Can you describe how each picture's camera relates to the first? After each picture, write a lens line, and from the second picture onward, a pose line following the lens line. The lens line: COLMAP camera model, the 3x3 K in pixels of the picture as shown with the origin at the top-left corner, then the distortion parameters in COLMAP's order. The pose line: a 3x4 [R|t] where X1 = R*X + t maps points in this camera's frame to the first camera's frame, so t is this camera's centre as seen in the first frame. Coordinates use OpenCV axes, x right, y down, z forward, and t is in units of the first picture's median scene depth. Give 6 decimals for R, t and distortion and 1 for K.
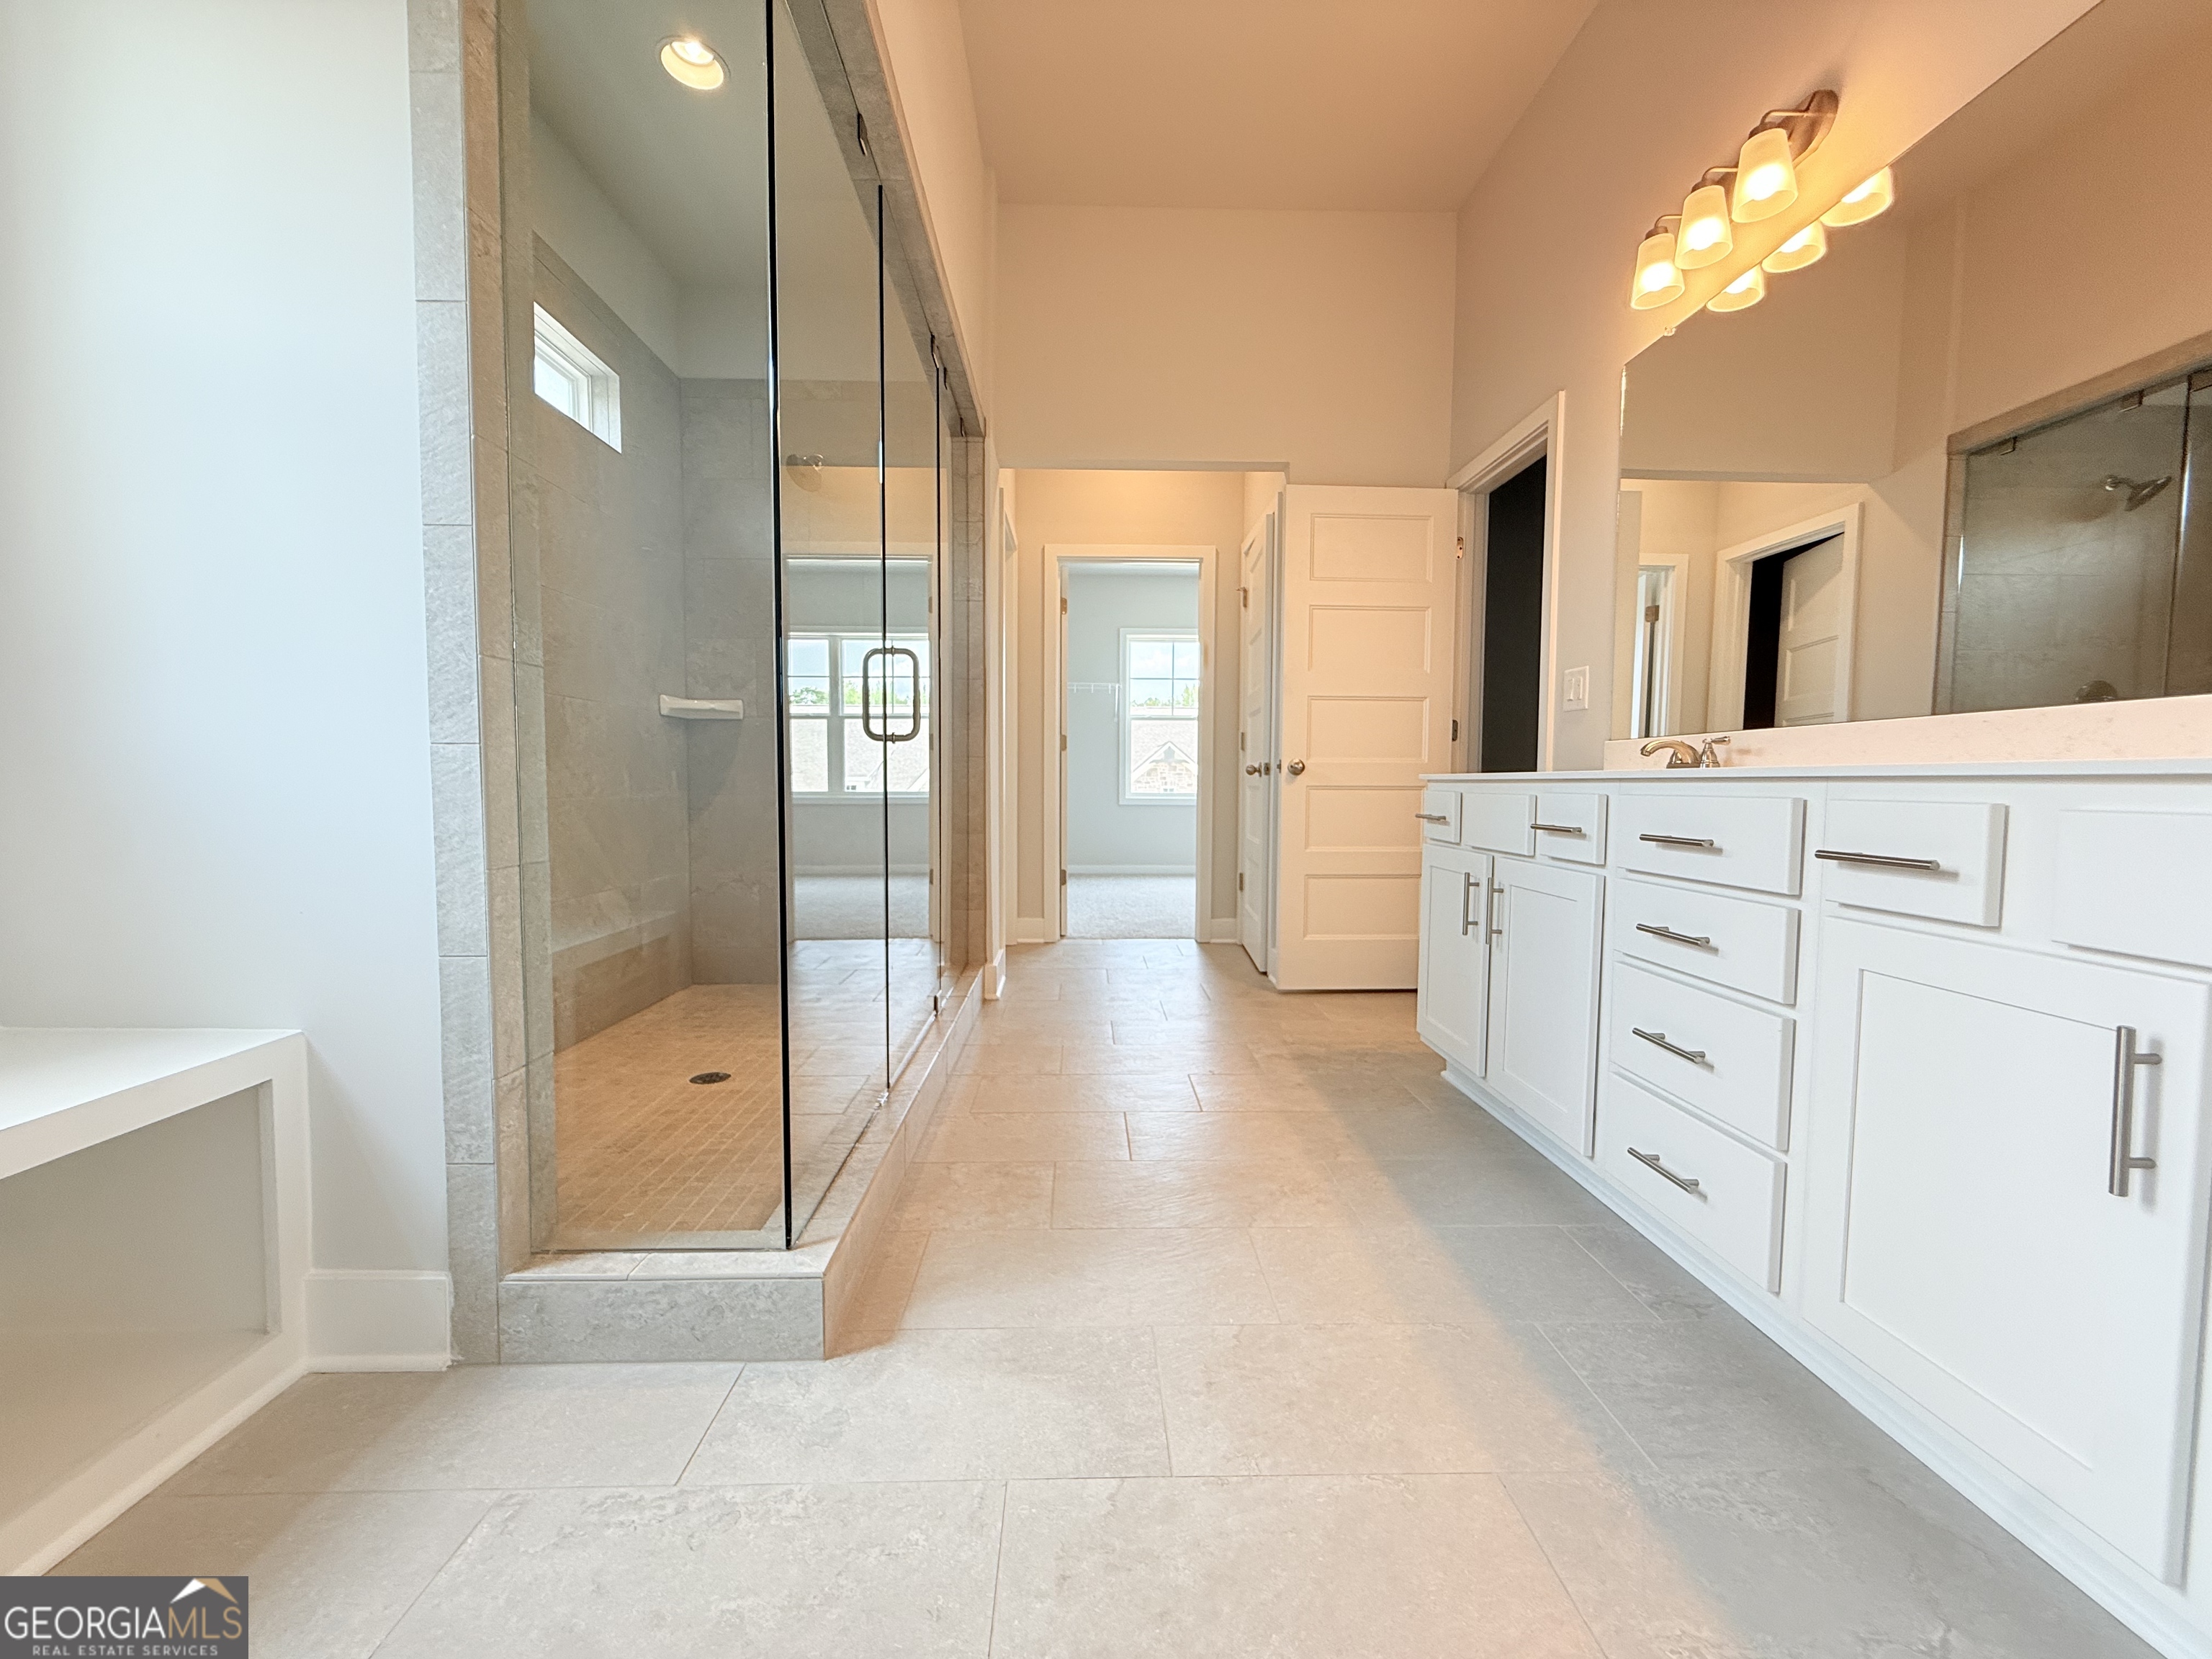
lens RADIAL K [[881.9, 0, 1101.5], [0, 881.9, 827.5], [0, 0, 1]] dist [-0.001572, 0.000680]
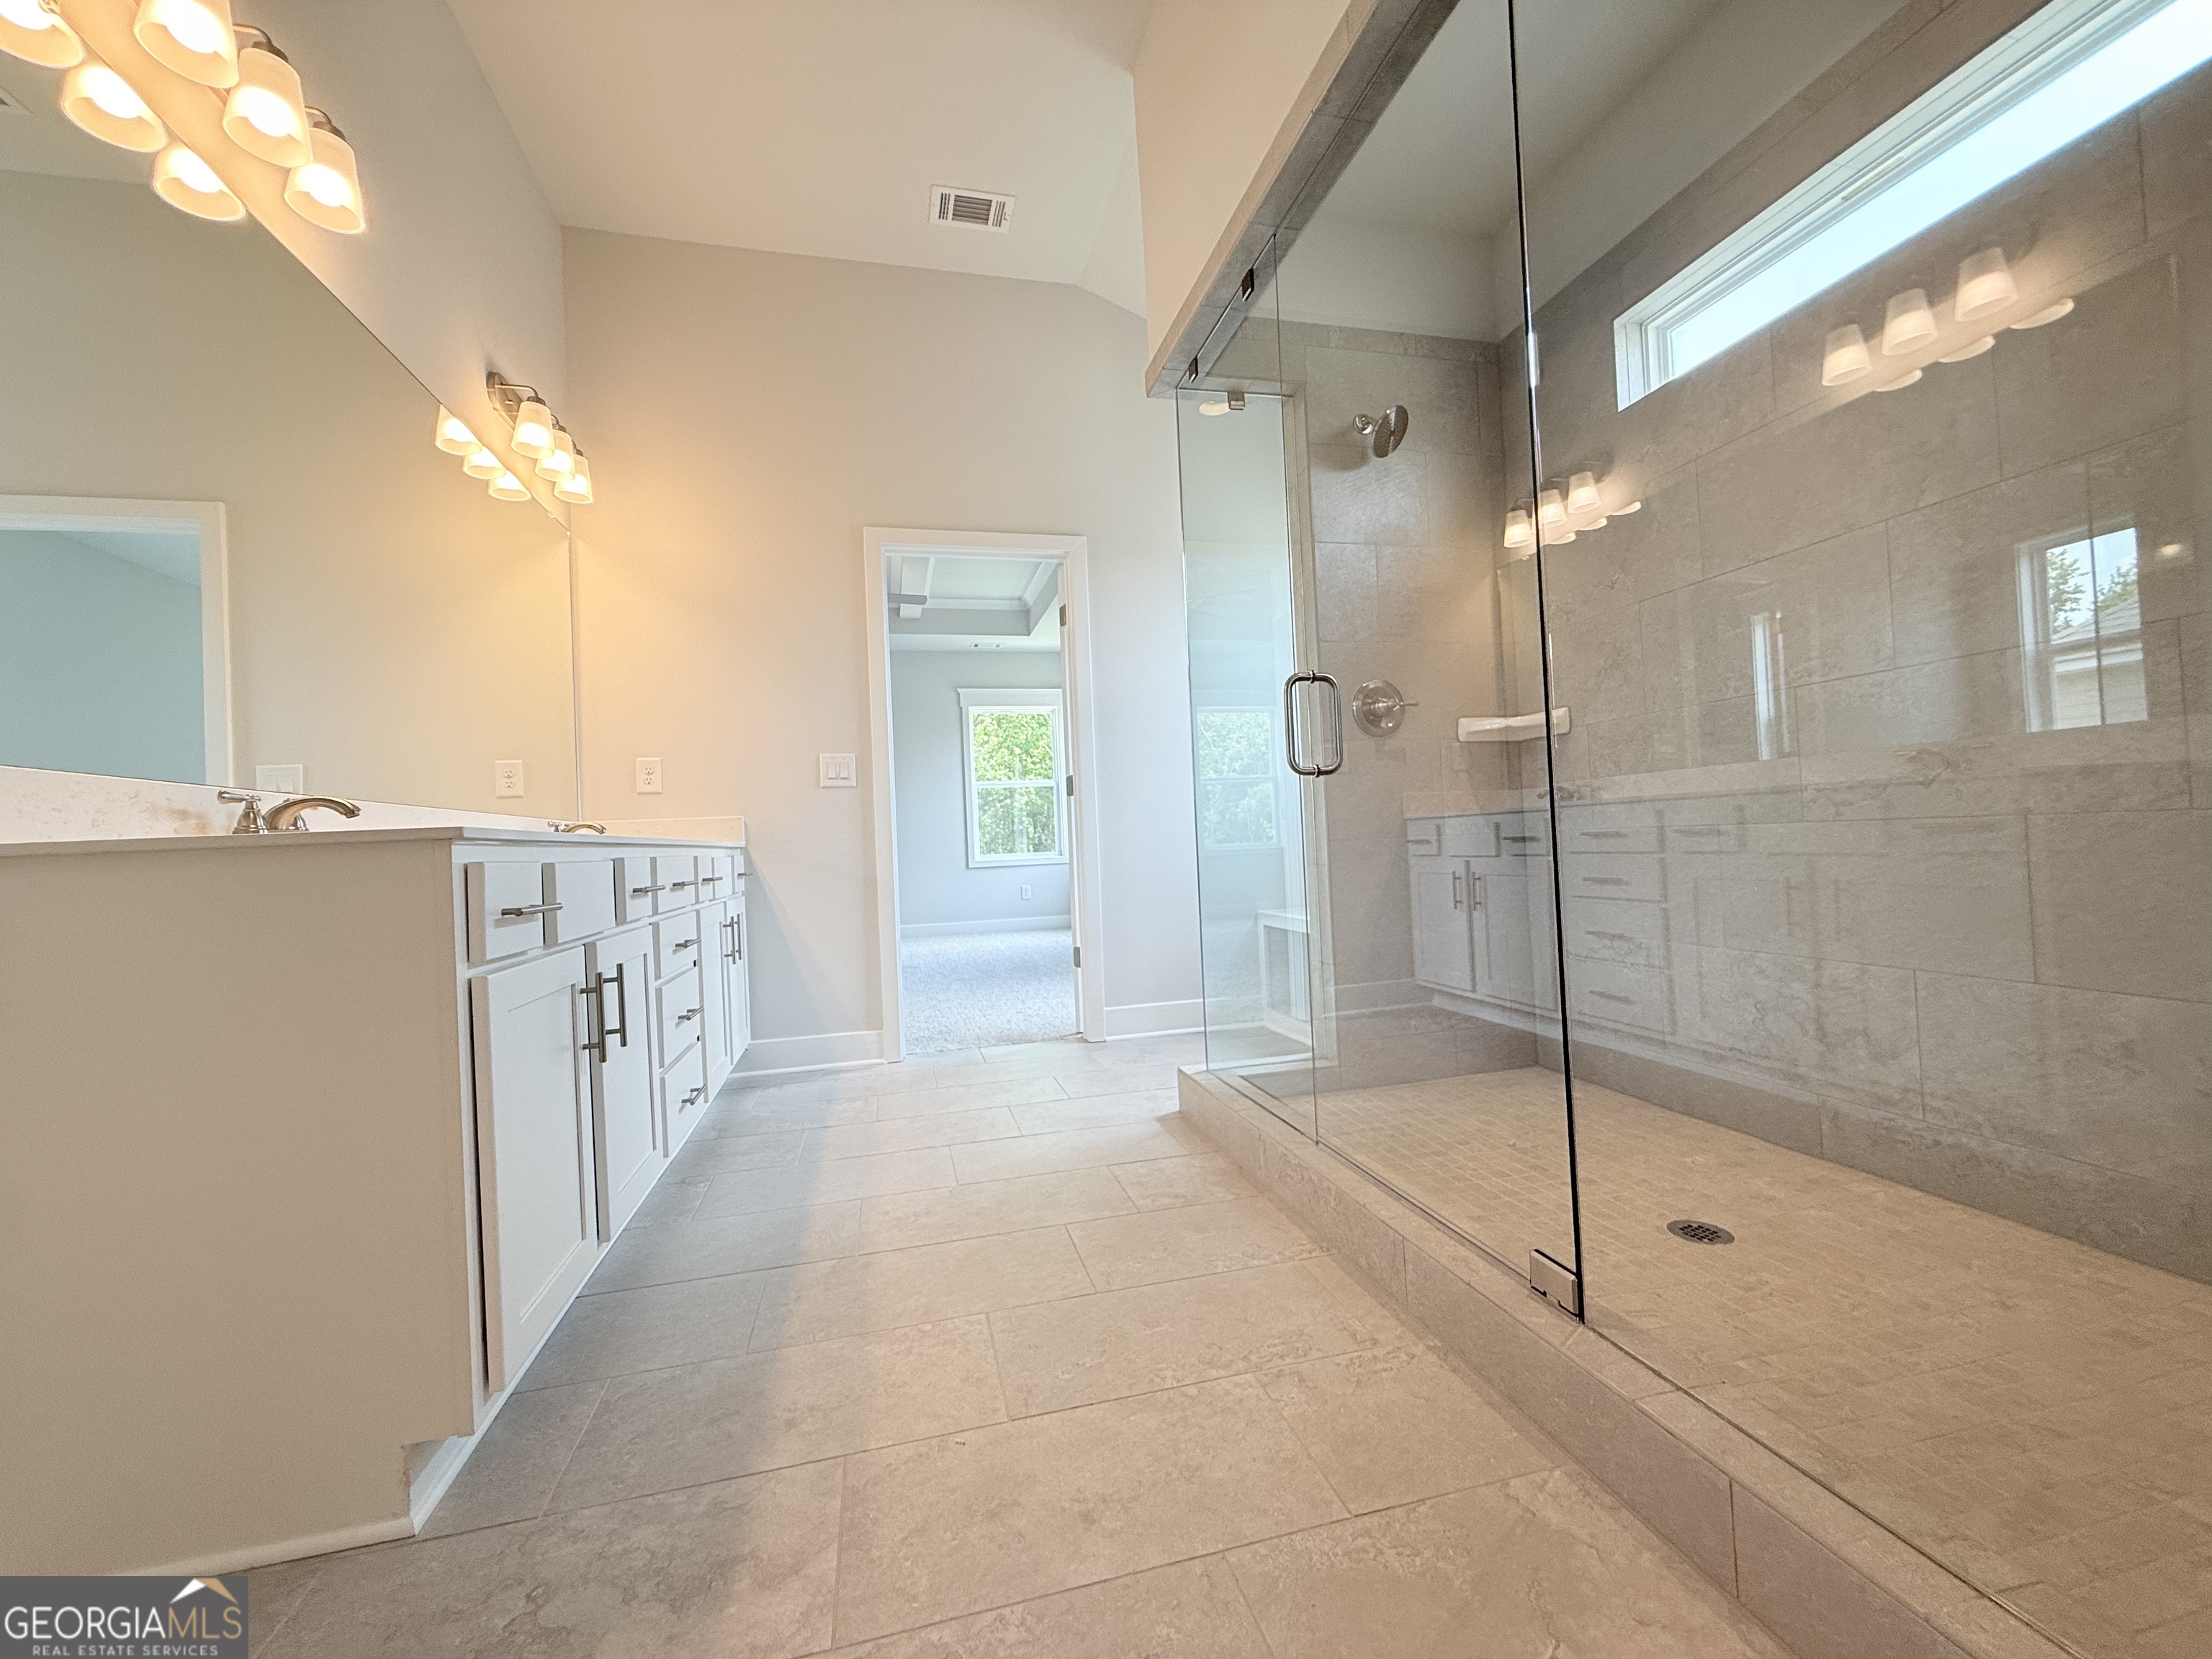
lens RADIAL K [[881.9, 0, 1101.5], [0, 881.9, 827.5], [0, 0, 1]] dist [-0.001572, 0.000680]
pose [[-0.975601, 0.034485, -0.216827, 0.156500], [0.028552, 0.999129, 0.030440, -0.068766], [0.217688, 0.023506, -0.975735, 1.610228]]
